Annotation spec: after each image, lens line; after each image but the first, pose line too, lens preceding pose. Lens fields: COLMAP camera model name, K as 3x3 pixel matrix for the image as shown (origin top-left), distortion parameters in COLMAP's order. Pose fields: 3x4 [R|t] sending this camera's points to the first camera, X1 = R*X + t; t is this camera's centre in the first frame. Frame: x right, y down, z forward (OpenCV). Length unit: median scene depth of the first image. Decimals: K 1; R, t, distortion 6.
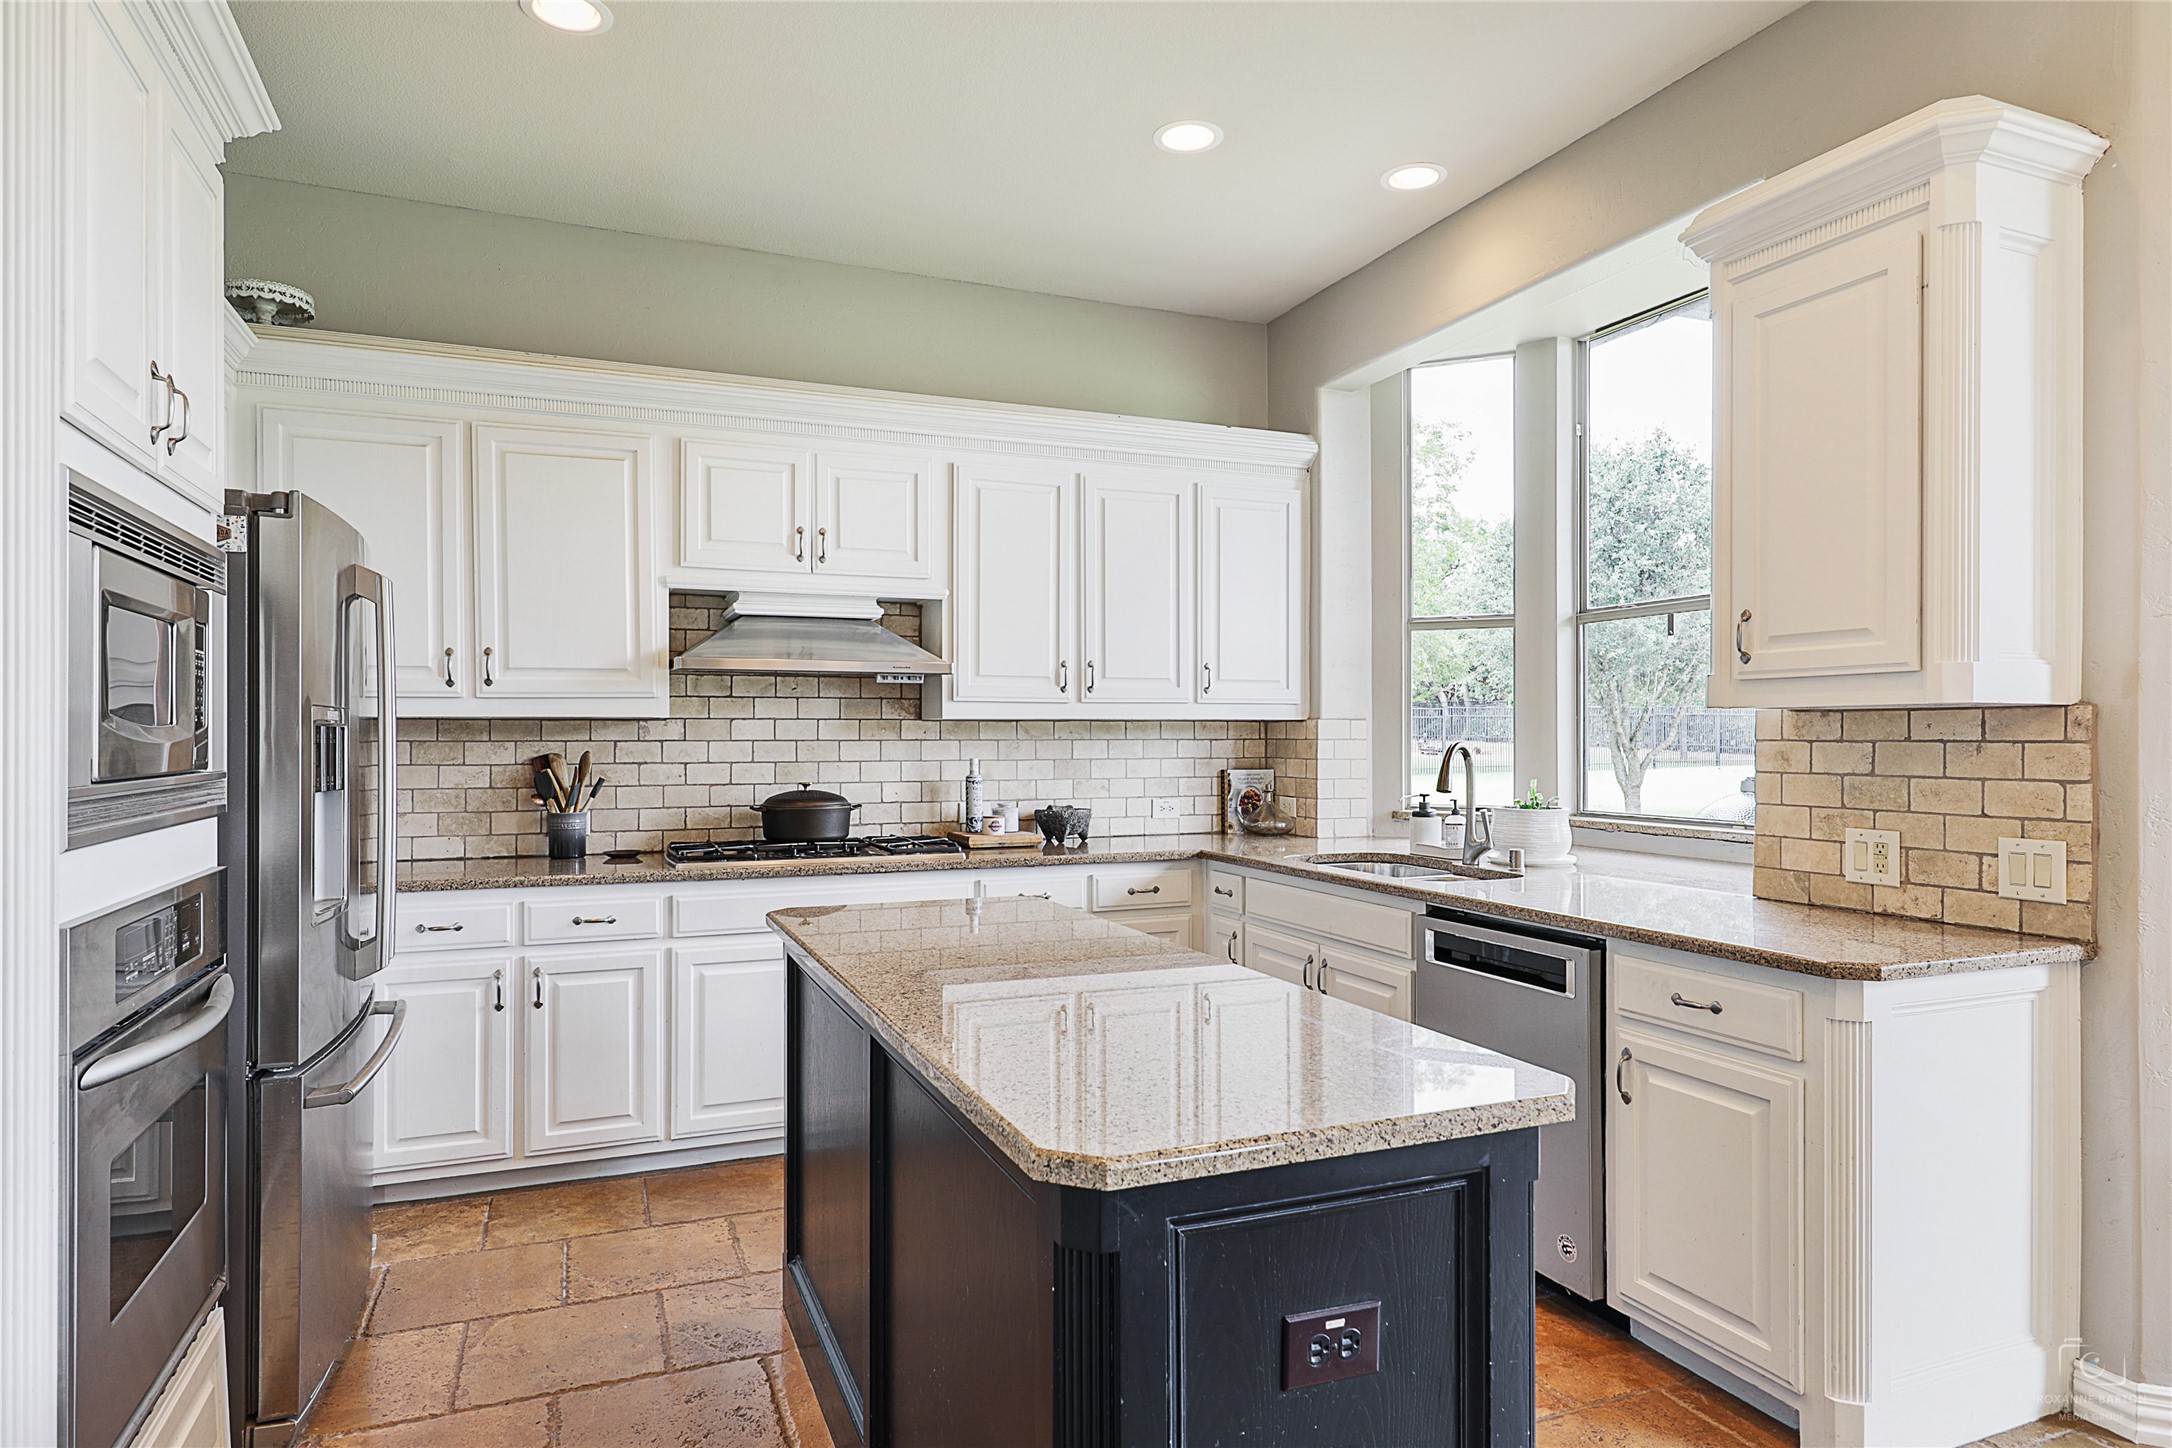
lens RADIAL K [[1233.2, 0, 1085.5], [0, 1233.2, 738.8], [0, 0, 1]] dist [0.009031, 0.001778]
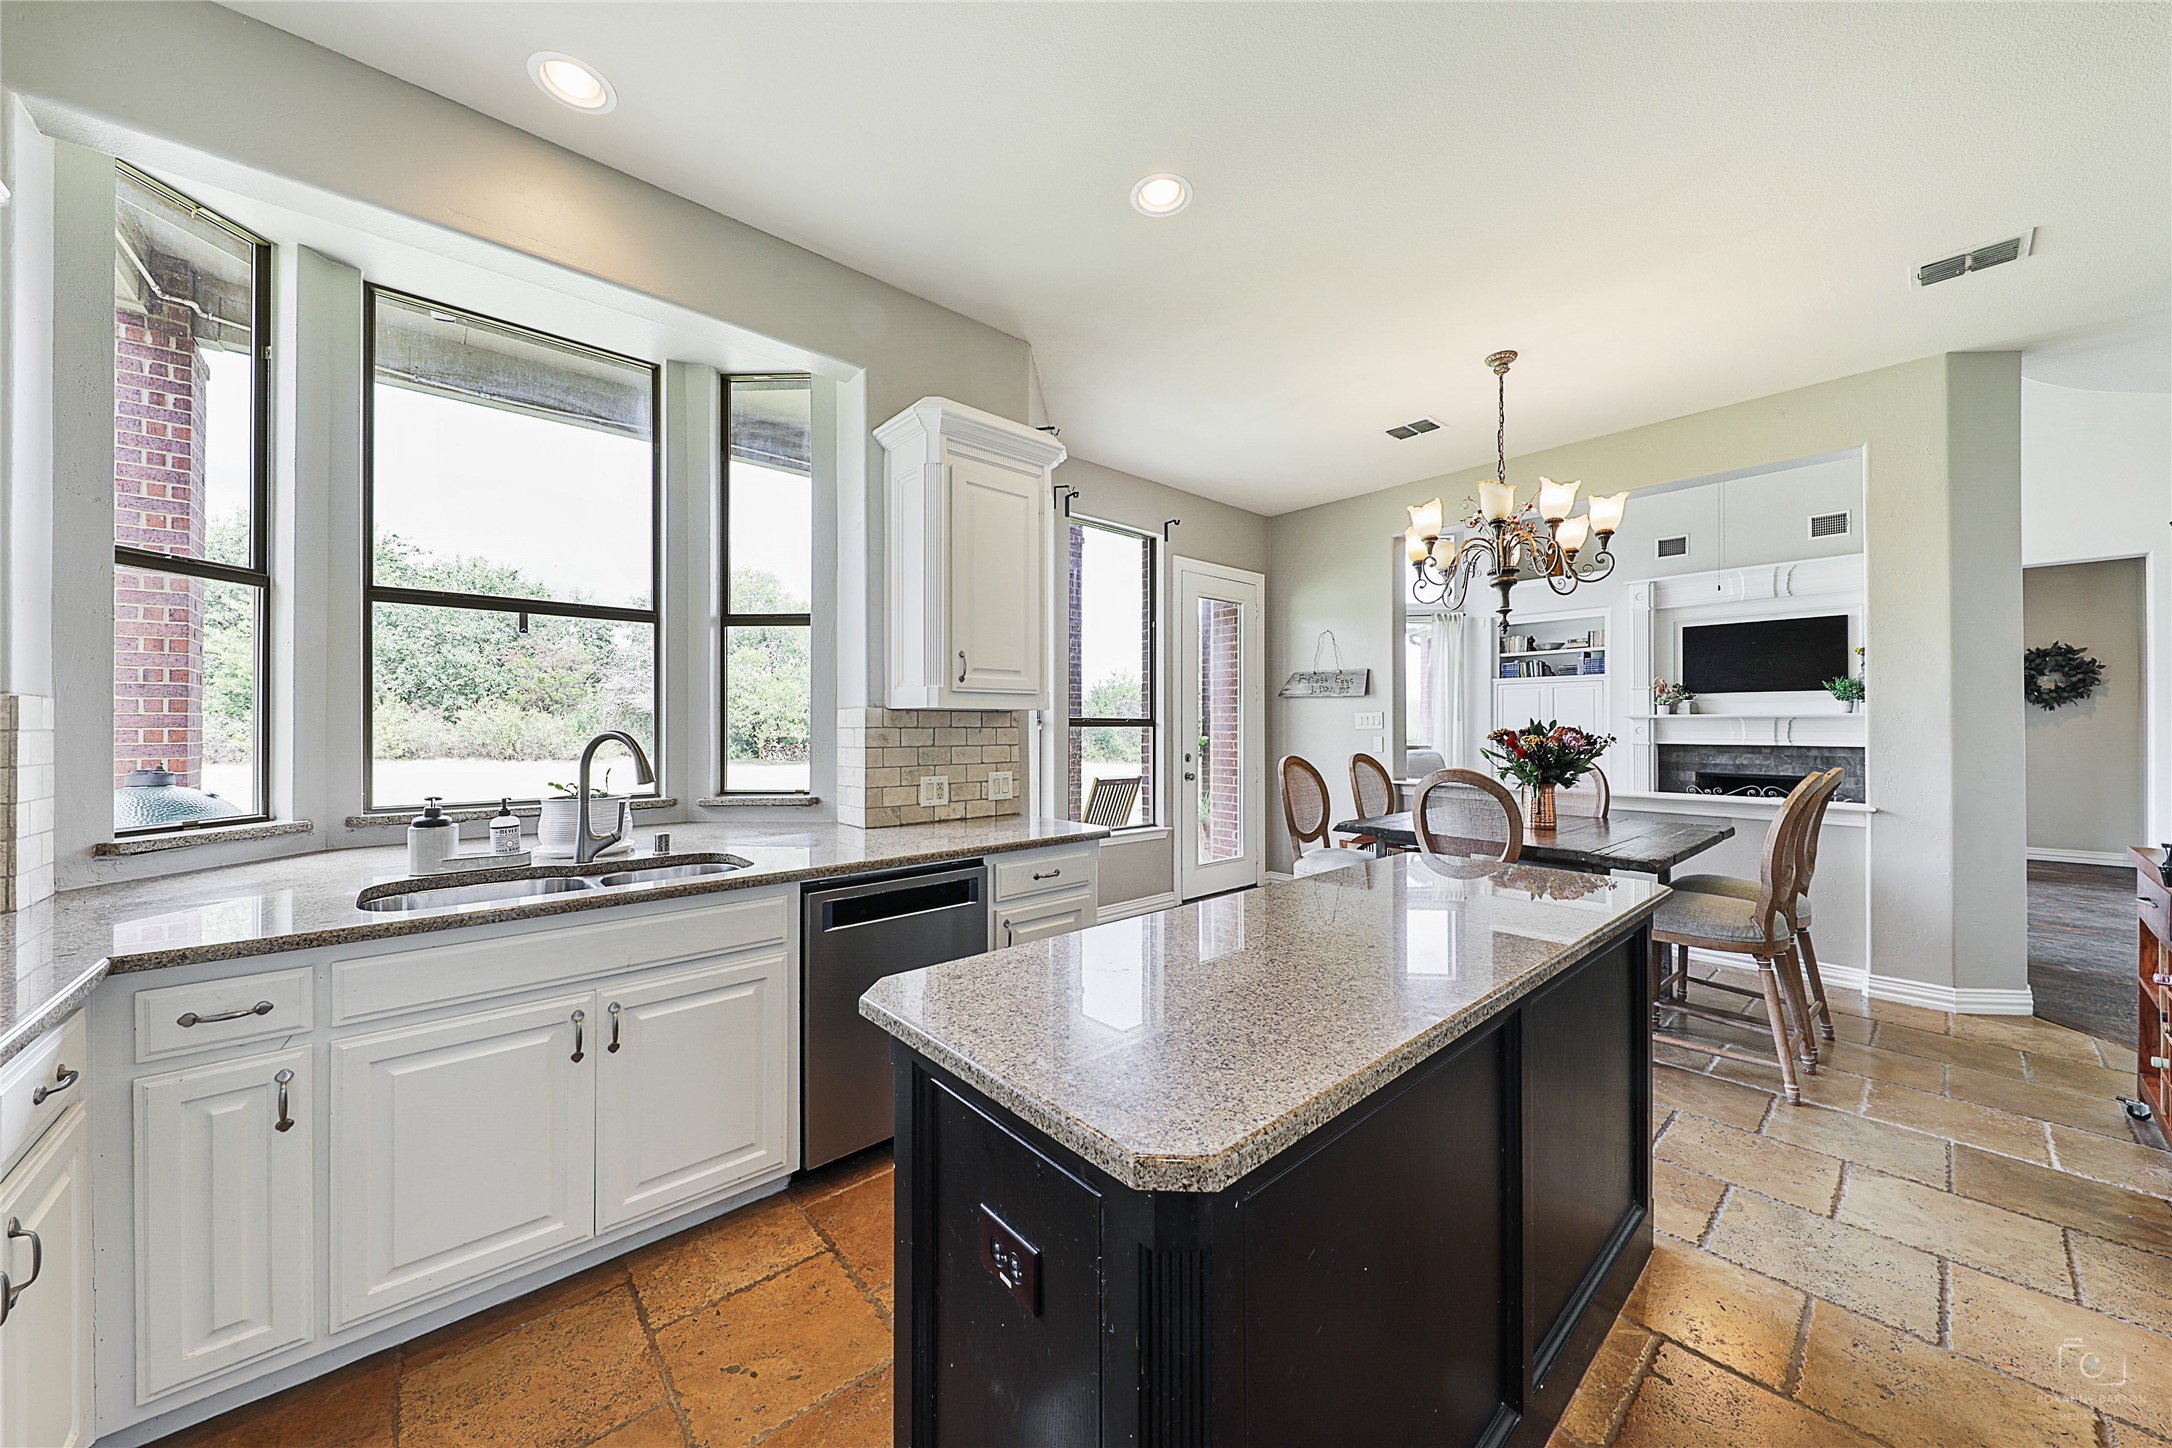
lens RADIAL K [[767.0, 0, 1097.6], [0, 767.0, 724.8], [0, 0, 1]] dist [0.001166, 0.000043]
pose [[-0.339272, -0.005648, 0.940671, -0.528088], [-0.002530, 0.999984, 0.005091, -0.009064], [-0.940685, -0.000653, -0.339281, 1.195081]]
